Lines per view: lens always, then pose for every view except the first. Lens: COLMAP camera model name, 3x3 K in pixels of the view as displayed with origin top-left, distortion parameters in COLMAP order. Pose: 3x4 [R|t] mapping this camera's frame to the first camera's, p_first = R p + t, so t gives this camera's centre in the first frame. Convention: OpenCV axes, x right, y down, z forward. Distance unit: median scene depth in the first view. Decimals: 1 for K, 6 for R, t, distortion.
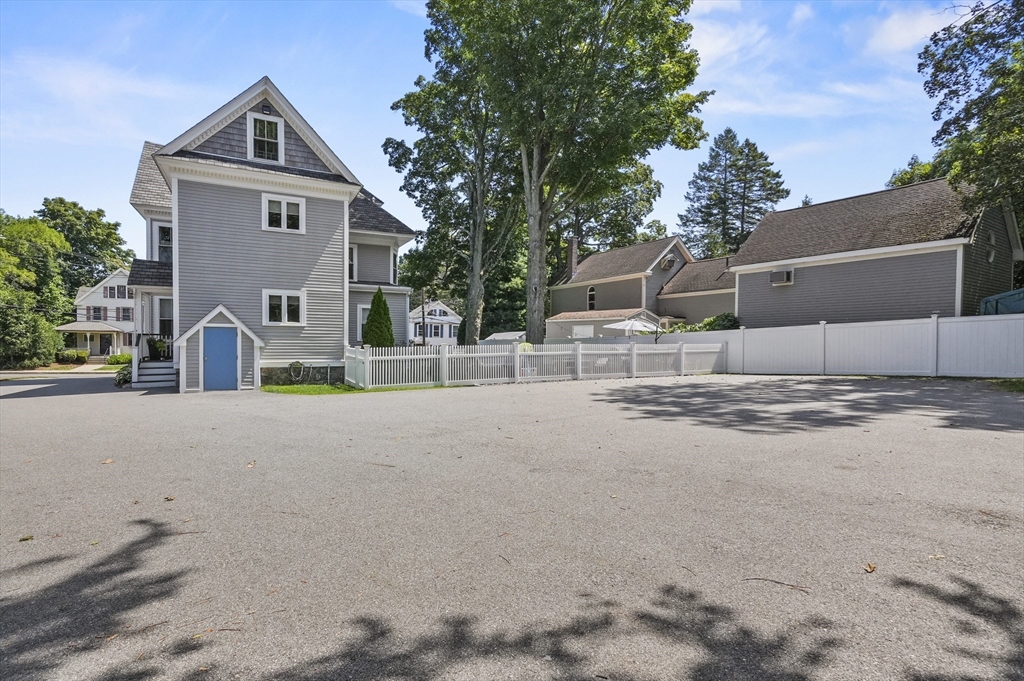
lens RADIAL K [[513.4, 0, 509.6], [0, 513.4, 348.7], [0, 0, 1]] dist [0.026676, 0.000167]
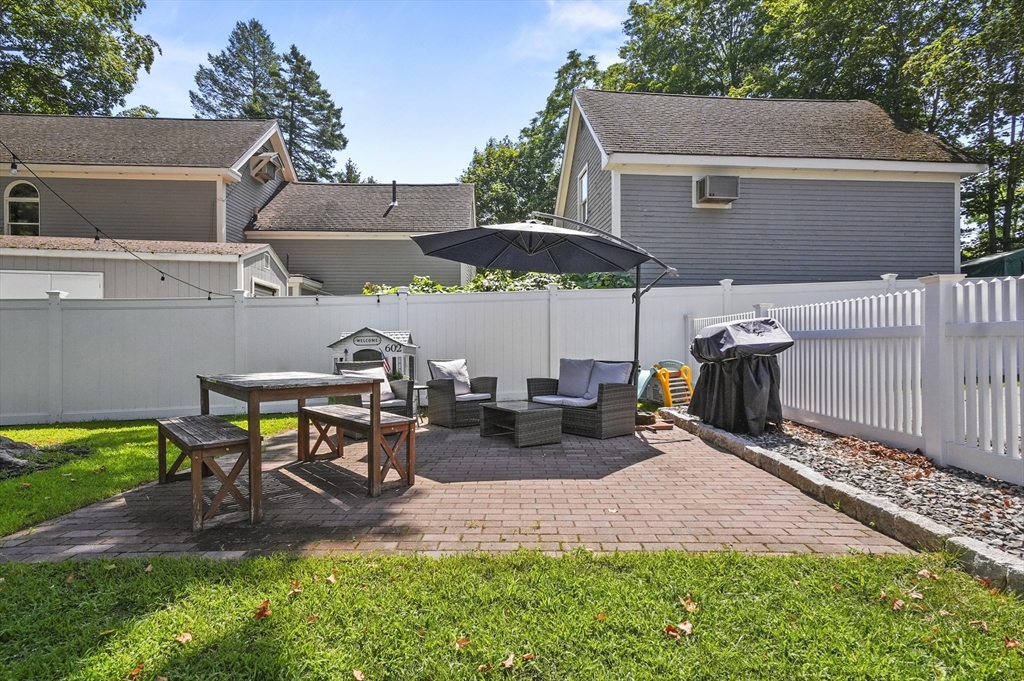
lens RADIAL K [[489.6, 0, 514.3], [0, 489.6, 344.5], [0, 0, 1]] dist [0.018525, 0.003663]
pose [[0.467973, -0.008572, 0.883701, 0.001989], [0.016920, 0.999857, 0.000739, 0.004371], [-0.883581, 0.014606, 0.468051, 0.493342]]
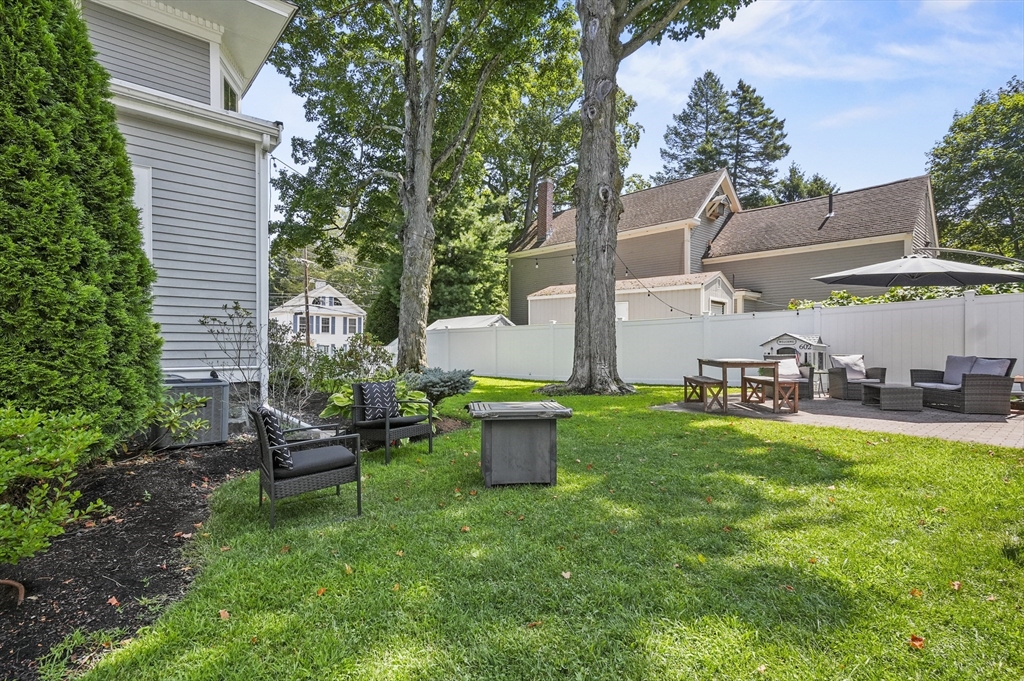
lens RADIAL K [[489.6, 0, 517.9], [0, 489.6, 344.7], [0, 0, 1]] dist [0.018525, 0.003663]
pose [[0.970517, -0.011226, 0.240770, -0.072440], [0.012966, 0.999900, -0.005641, 0.003569], [-0.240682, 0.008596, 0.970566, 0.399457]]
